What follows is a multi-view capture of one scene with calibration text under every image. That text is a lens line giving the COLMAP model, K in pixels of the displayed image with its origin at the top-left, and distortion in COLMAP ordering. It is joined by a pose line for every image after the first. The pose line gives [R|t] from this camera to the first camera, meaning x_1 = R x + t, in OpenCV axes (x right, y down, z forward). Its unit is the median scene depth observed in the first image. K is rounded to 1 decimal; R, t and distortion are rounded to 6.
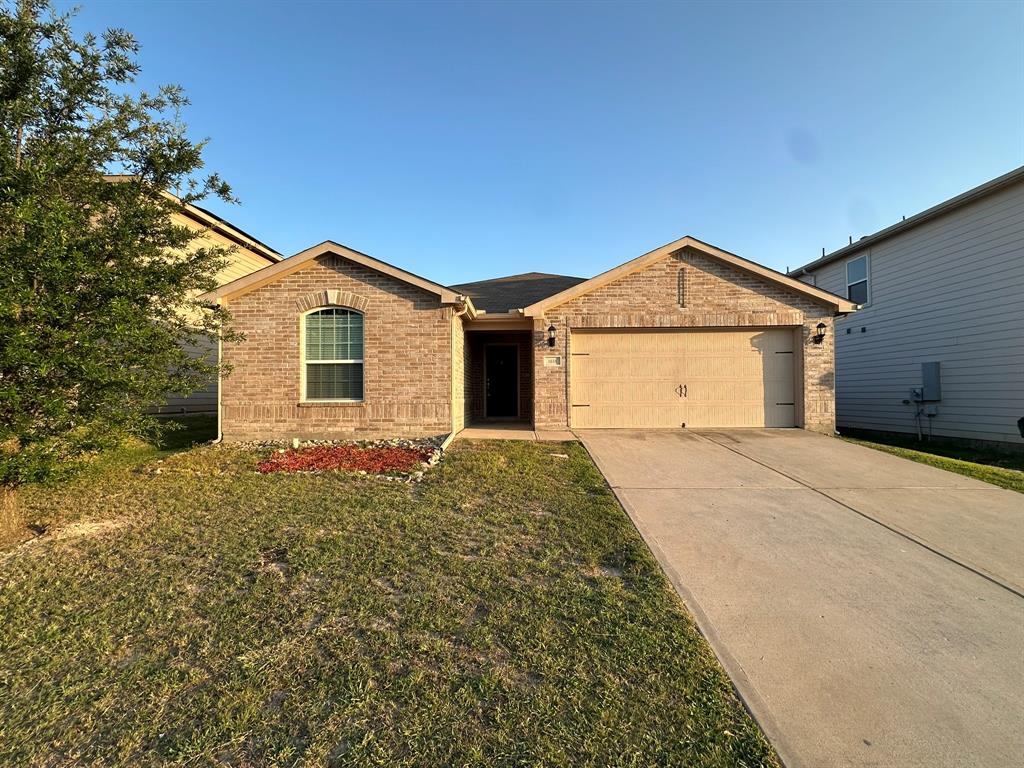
lens RADIAL K [[450.1, 0, 510.0], [0, 450.1, 384.3], [0, 0, 1]] dist [-0.002953, 0.001857]
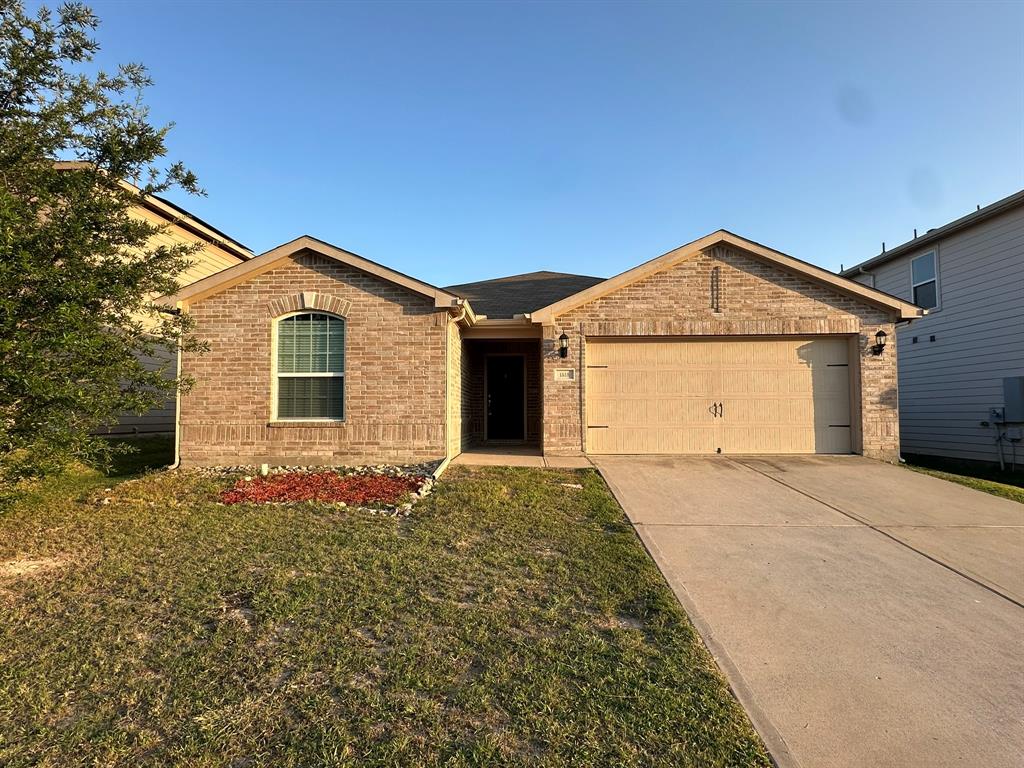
lens RADIAL K [[530.2, 0, 509.2], [0, 530.2, 385.0], [0, 0, 1]] dist [-0.003543, 0.002492]
pose [[0.999907, 0.002937, -0.013350, 0.005816], [-0.003340, 0.999537, -0.030239, -0.001969], [0.013255, 0.030280, 0.999454, -0.015490]]
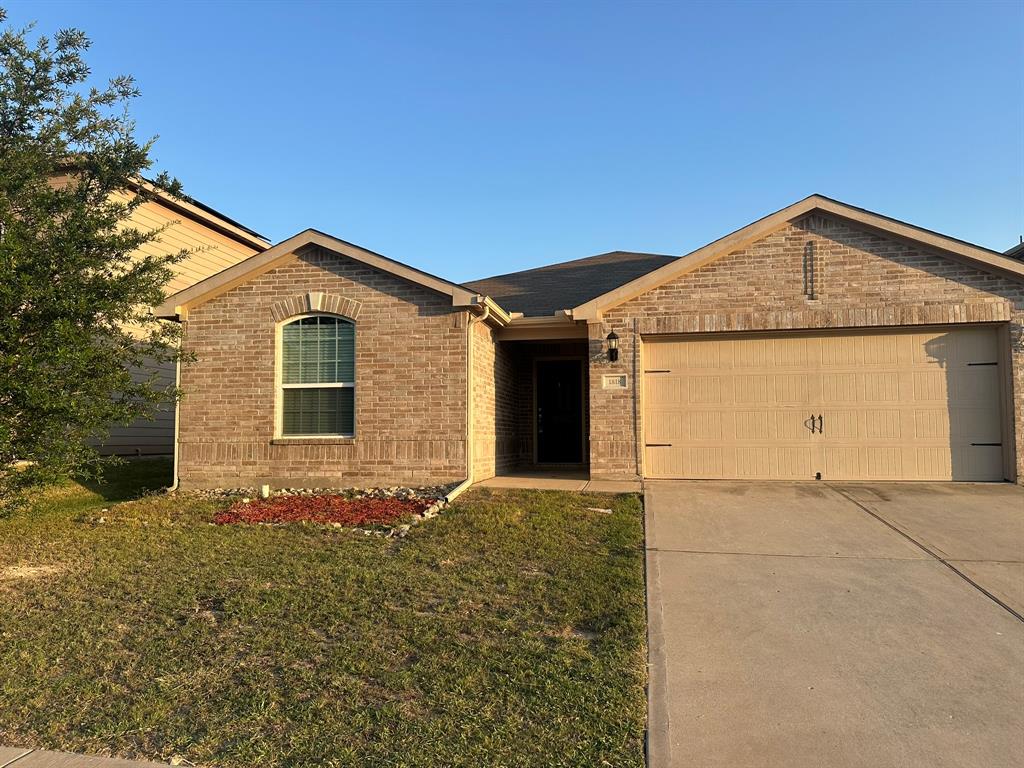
lens RADIAL K [[720.5, 0, 515.9], [0, 720.5, 388.0], [0, 0, 1]] dist [0.037651, -0.040316]
pose [[0.987004, -0.009709, -0.160402, 0.242353], [0.002459, 0.998969, -0.045335, 0.018137], [0.160677, 0.044352, 0.986010, -0.266156]]
